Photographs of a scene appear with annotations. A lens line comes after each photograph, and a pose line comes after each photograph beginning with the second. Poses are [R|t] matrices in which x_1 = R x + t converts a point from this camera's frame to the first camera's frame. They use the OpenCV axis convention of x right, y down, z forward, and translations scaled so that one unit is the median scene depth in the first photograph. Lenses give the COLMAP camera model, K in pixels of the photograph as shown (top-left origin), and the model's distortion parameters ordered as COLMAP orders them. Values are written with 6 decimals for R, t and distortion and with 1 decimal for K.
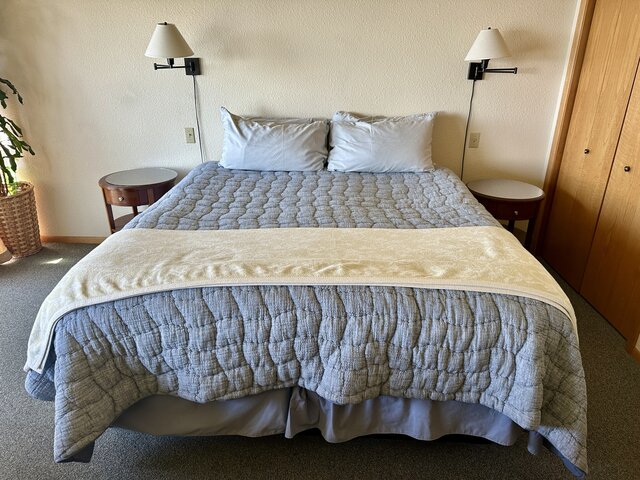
lens RADIAL K [[449.1, 0, 317.6], [0, 449.1, 244.1], [0, 0, 1]] dist [0.080866, -0.109041]
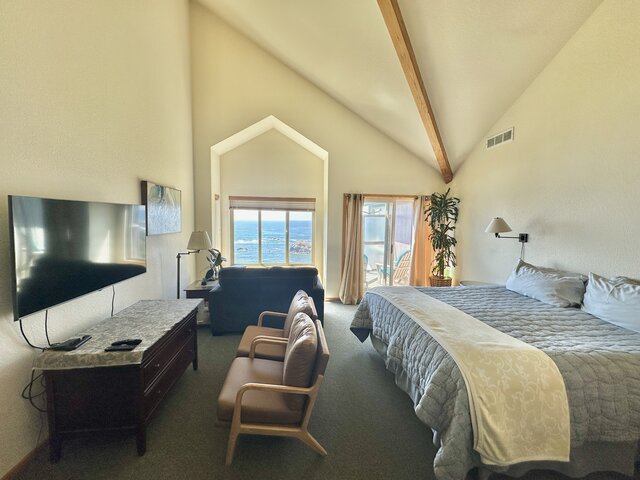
lens RADIAL K [[256.5, 0, 320.0], [0, 256.5, 240.0], [0, 0, 1]] dist [-0.000300, 0.000298]
pose [[0.129100, 0.070853, -0.989097, 0.679139], [-0.405203, 0.914140, 0.012595, -0.054335], [0.905065, 0.399159, 0.146726, 0.083163]]
